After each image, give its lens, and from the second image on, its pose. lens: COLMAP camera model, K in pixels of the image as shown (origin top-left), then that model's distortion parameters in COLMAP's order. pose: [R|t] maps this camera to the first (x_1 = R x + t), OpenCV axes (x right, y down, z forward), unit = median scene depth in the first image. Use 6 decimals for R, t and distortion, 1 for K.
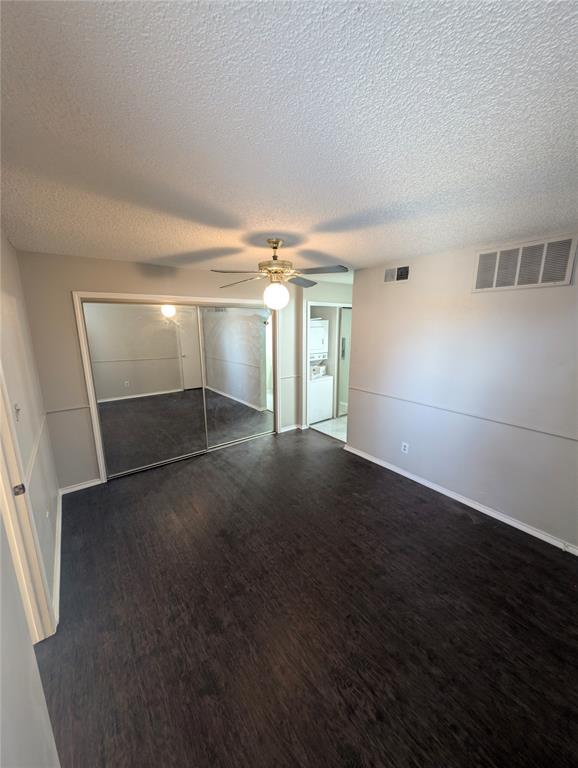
lens RADIAL K [[288.9, 0, 284.3], [0, 288.9, 383.6], [0, 0, 1]] dist [-0.000052, -0.000123]
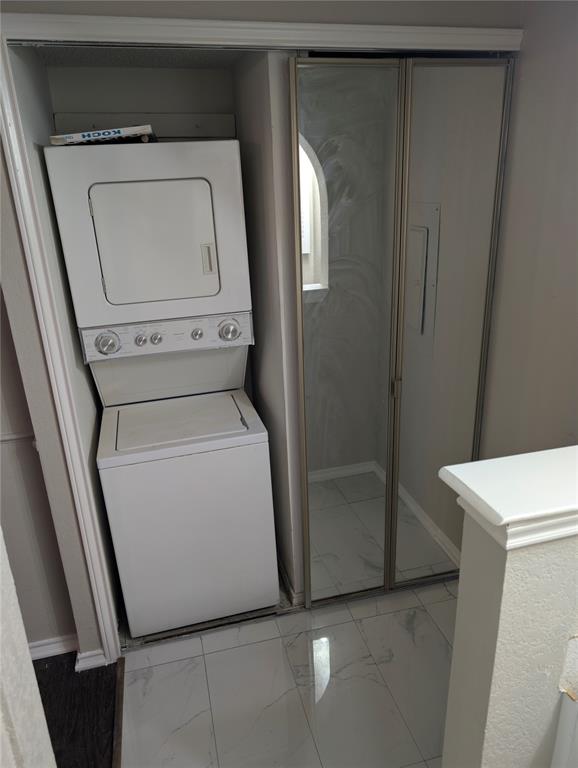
lens RADIAL K [[549.3, 0, 289.0], [0, 549.3, 384.0], [0, 0, 1]] dist [0.000195, 0.000858]
pose [[0.928310, 0.103841, -0.357013, 0.326048], [-0.046128, 0.984955, 0.166542, -0.128383], [0.368935, -0.138134, 0.919133, 0.684185]]
